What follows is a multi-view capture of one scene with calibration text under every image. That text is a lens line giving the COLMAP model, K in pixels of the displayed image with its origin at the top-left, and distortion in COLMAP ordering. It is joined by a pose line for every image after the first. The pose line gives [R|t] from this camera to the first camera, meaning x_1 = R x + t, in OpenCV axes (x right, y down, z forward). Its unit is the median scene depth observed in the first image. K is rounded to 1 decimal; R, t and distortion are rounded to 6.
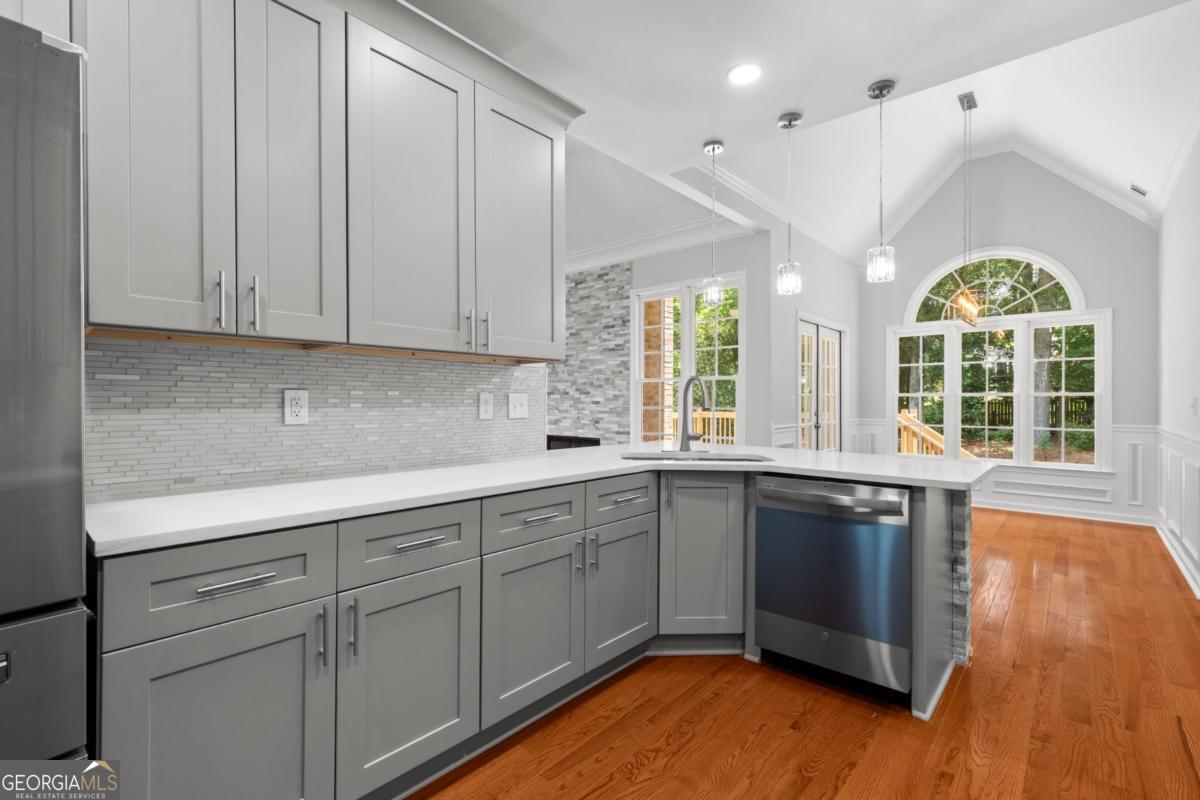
lens RADIAL K [[541.8, 0, 607.8], [0, 541.8, 398.2], [0, 0, 1]] dist [0.012630, -0.001220]
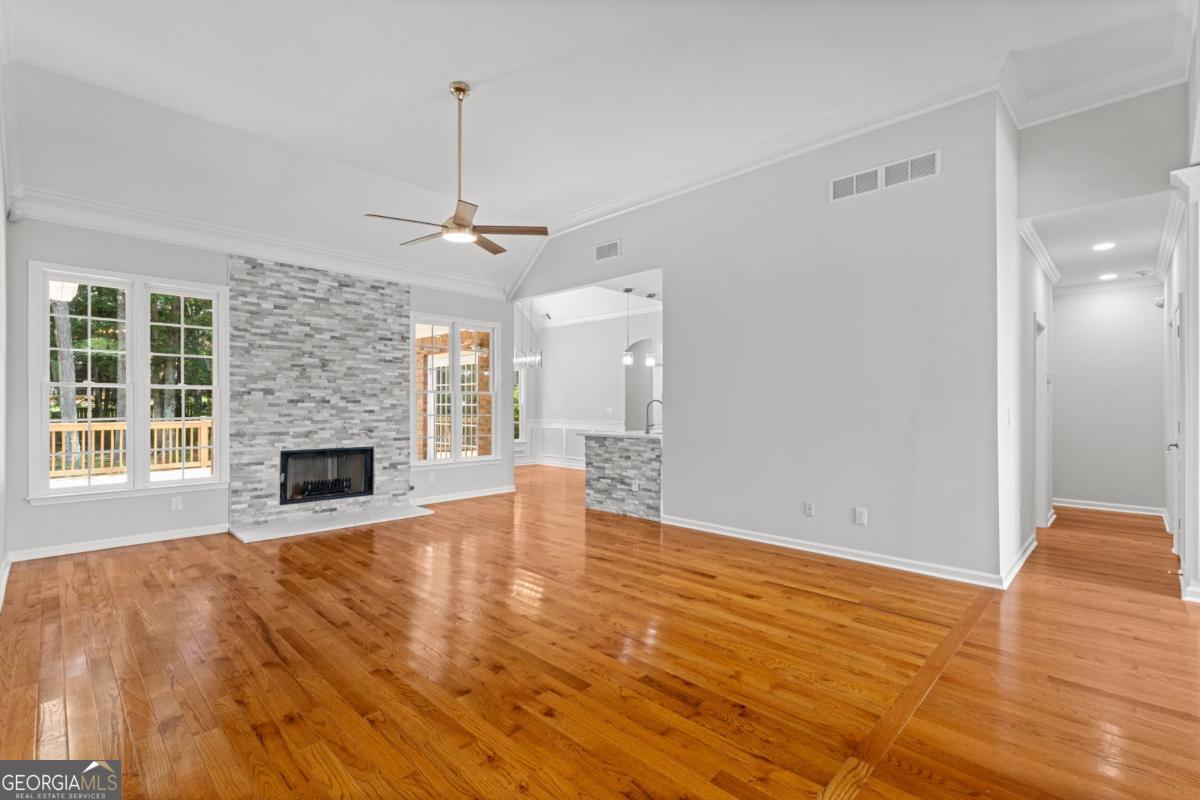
lens RADIAL K [[541.8, 0, 603.3], [0, 541.8, 398.2], [0, 0, 1]] dist [0.012630, -0.001220]
pose [[0.040422, 0.014243, 0.999081, -1.015557], [-0.007601, 0.999874, -0.013947, -0.005859], [-0.999154, -0.007030, 0.040526, 0.528051]]
